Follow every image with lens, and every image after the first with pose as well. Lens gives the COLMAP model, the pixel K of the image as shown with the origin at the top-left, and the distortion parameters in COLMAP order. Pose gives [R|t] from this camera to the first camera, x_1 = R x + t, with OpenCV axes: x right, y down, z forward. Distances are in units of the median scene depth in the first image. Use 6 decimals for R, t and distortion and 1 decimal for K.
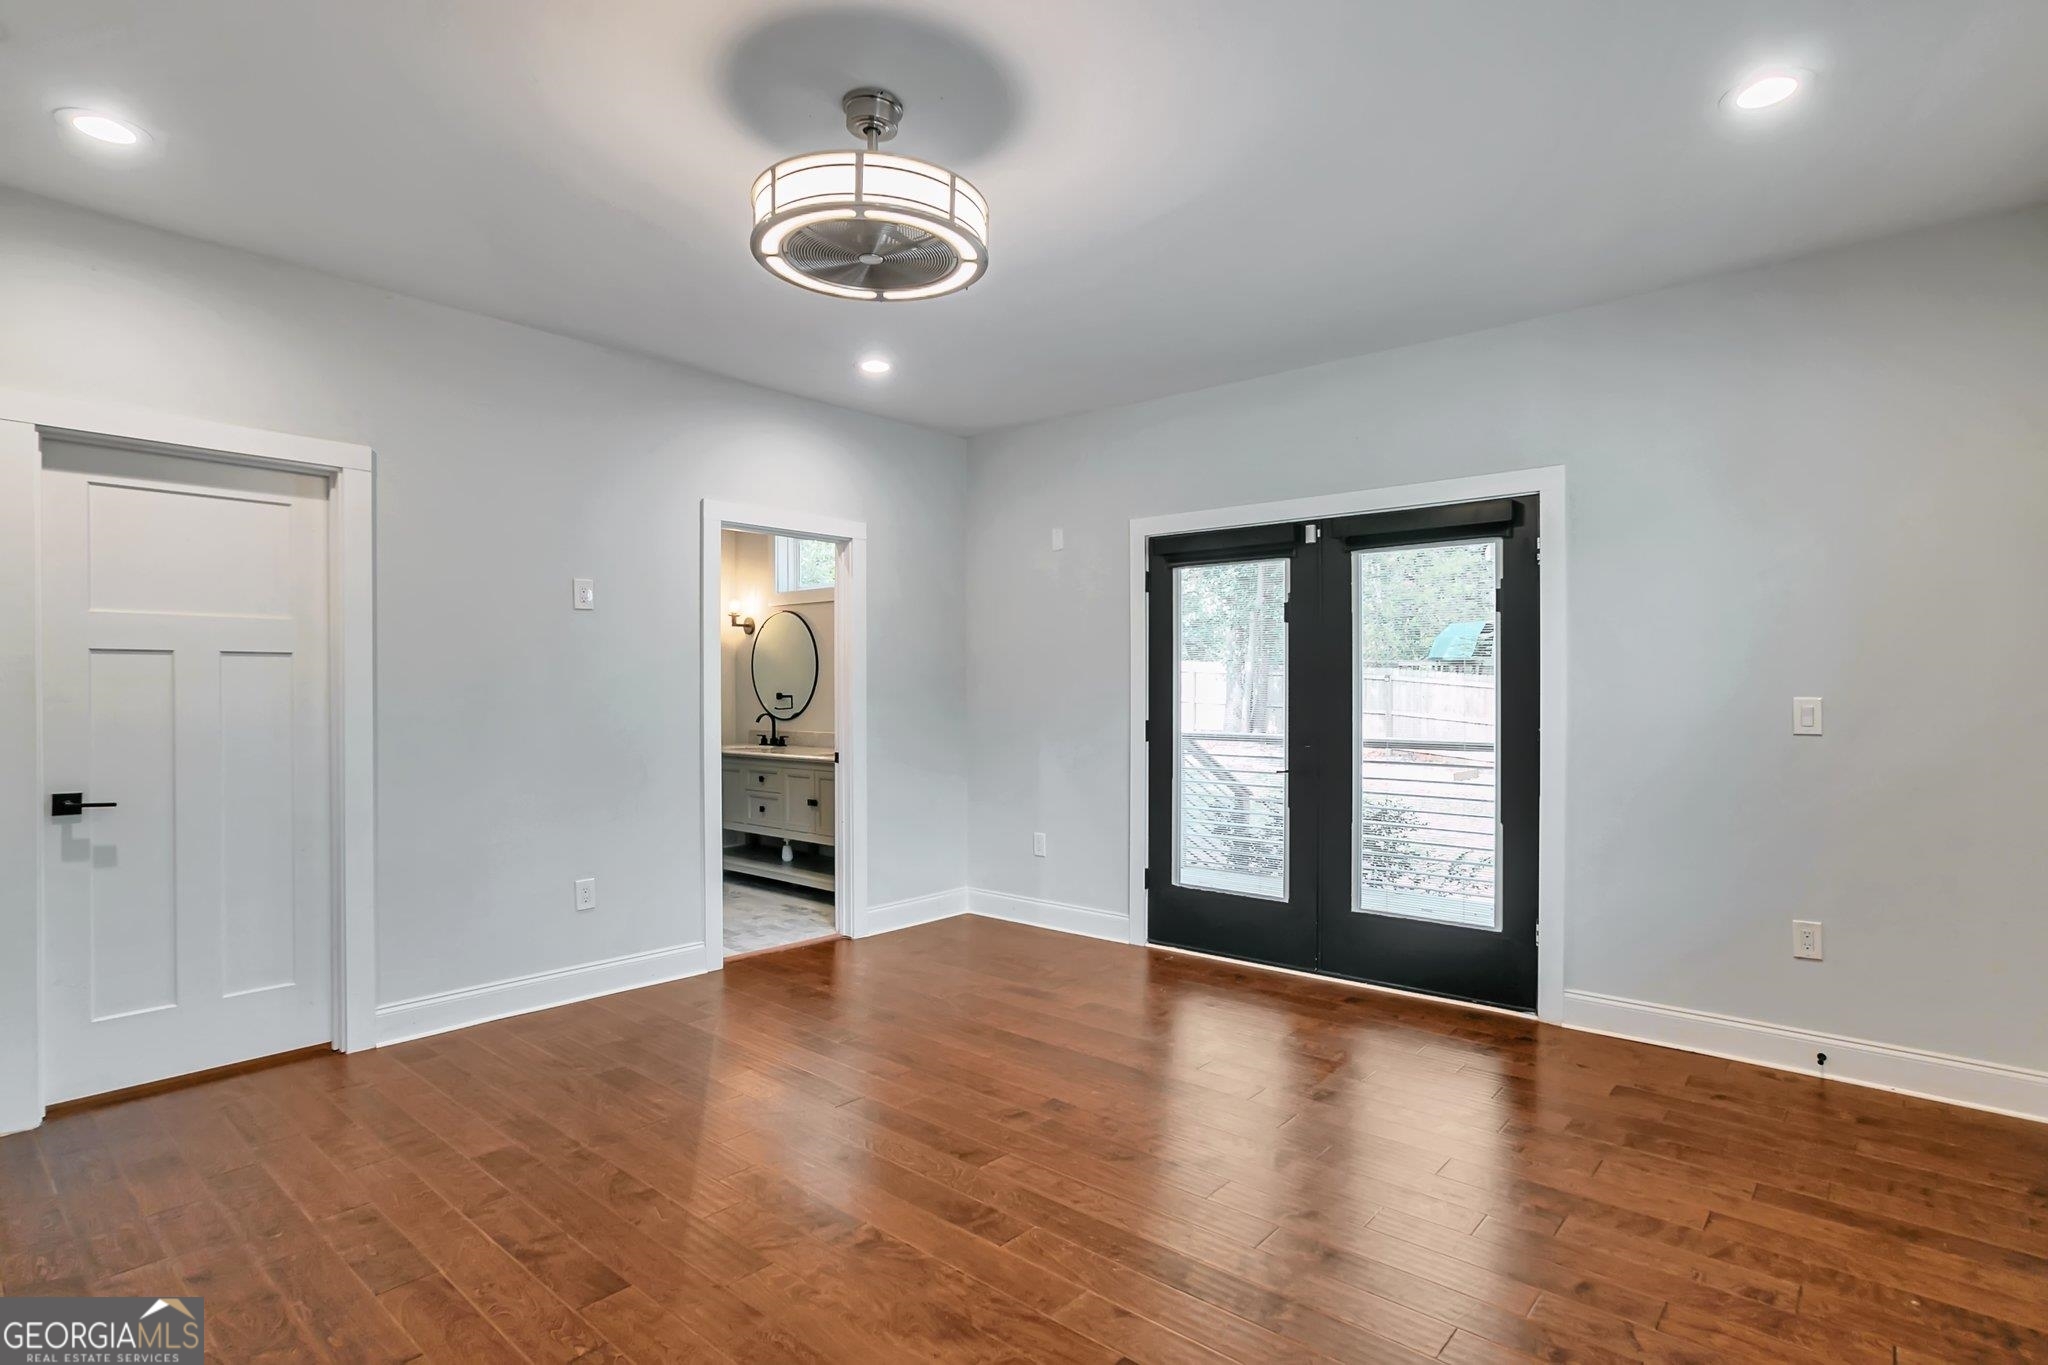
lens RADIAL K [[1033.9, 0, 1022.7], [0, 1033.9, 698.7], [0, 0, 1]] dist [-0.011591, 0.001052]
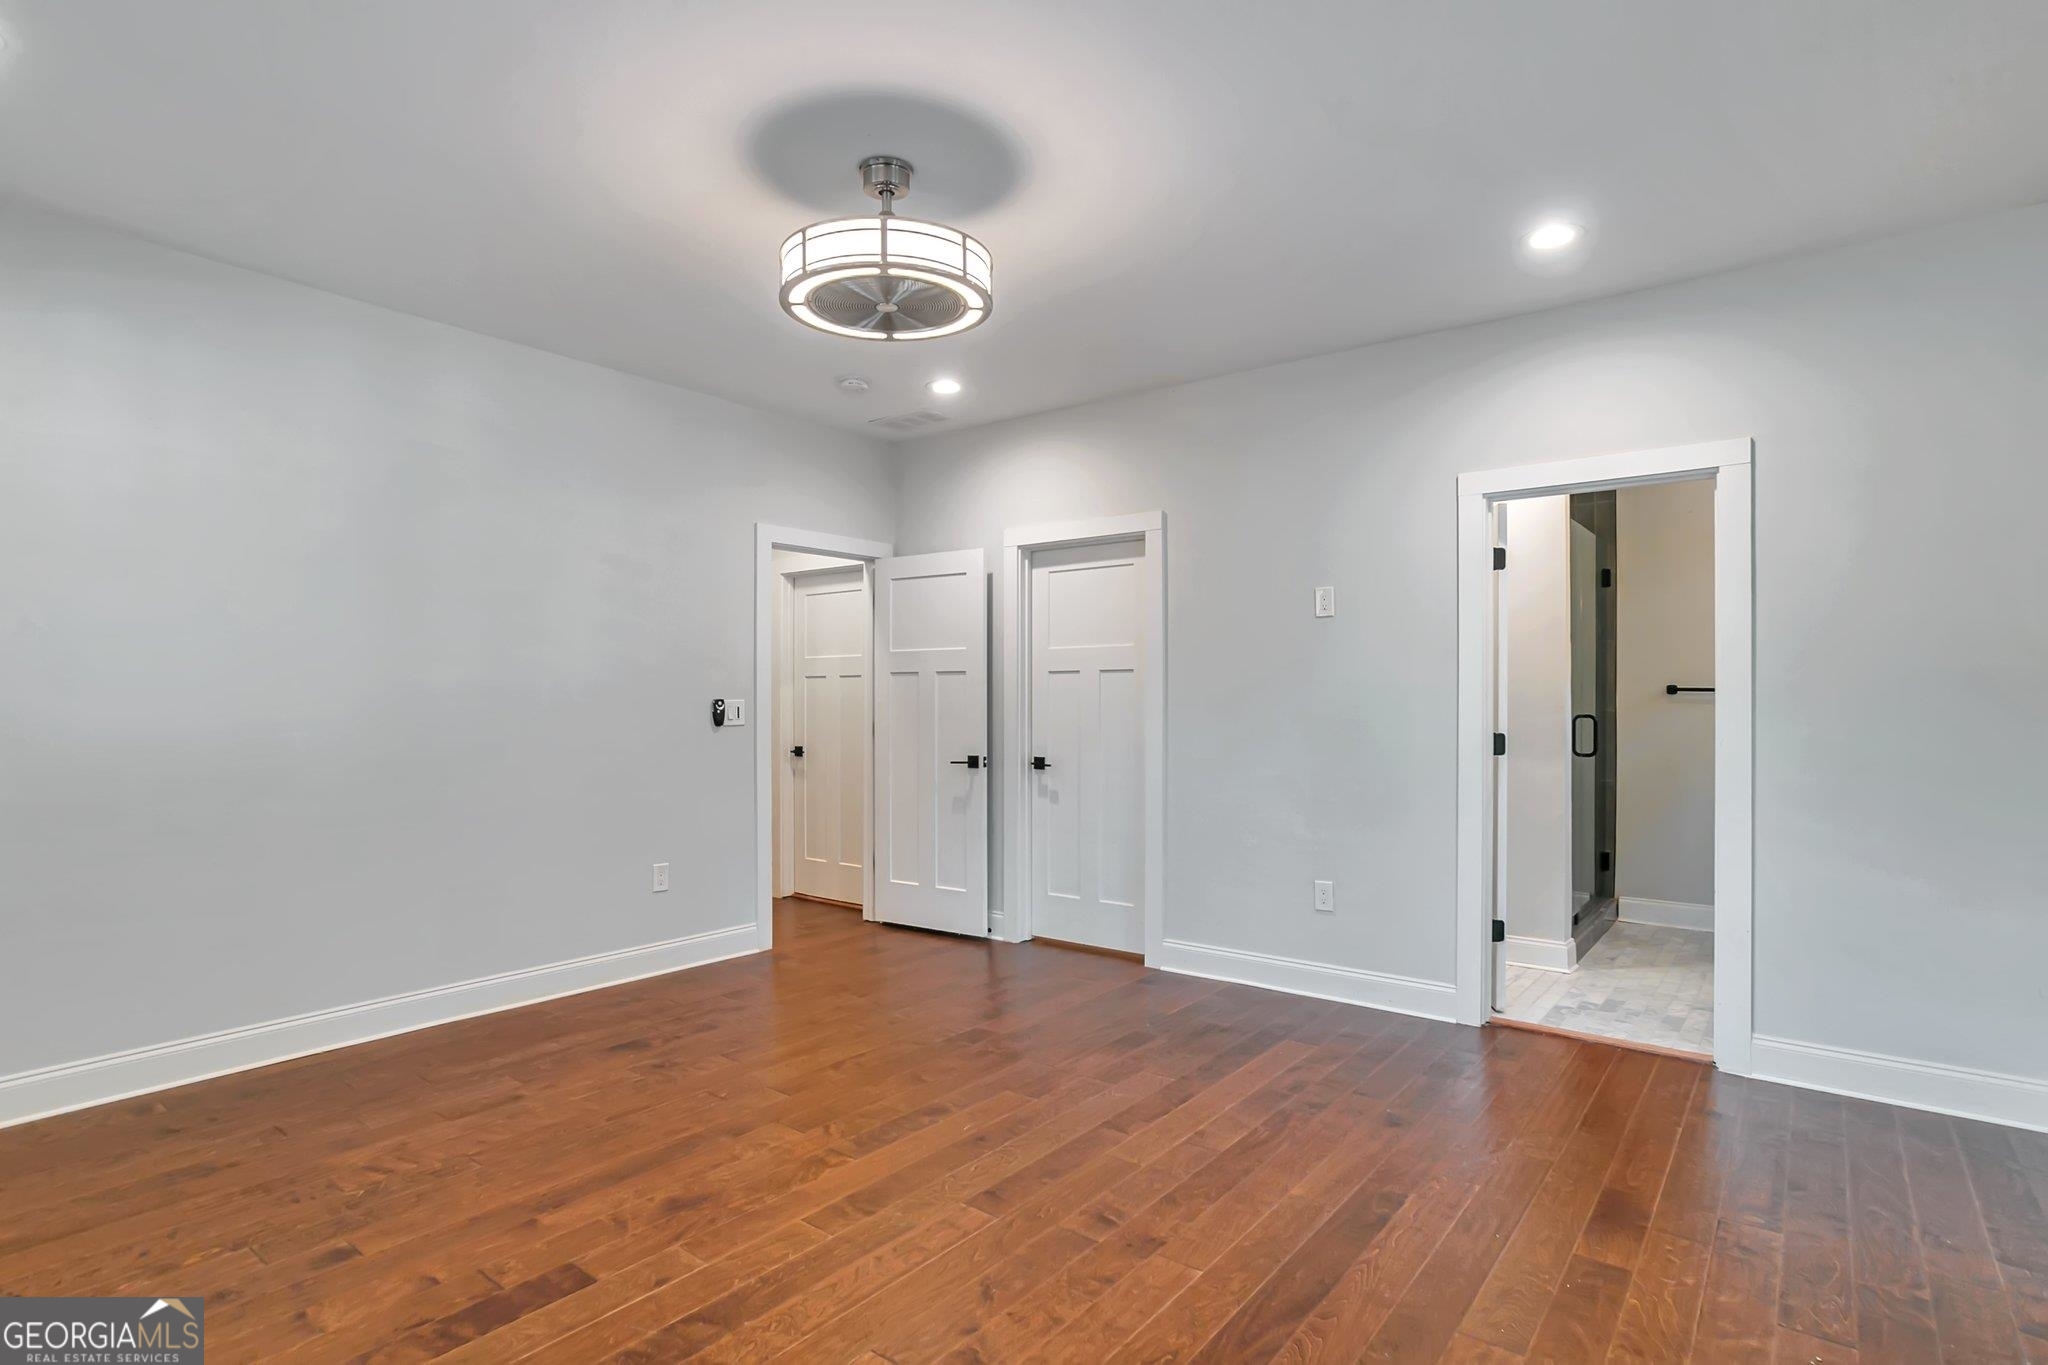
lens RADIAL K [[1033.9, 0, 1022.7], [0, 1033.9, 698.7], [0, 0, 1]] dist [-0.011591, 0.001052]
pose [[0.052520, -0.001285, -0.998619, 0.973051], [-0.006762, 0.999976, -0.001642, -0.001608], [0.998597, 0.006839, 0.052510, 1.088462]]
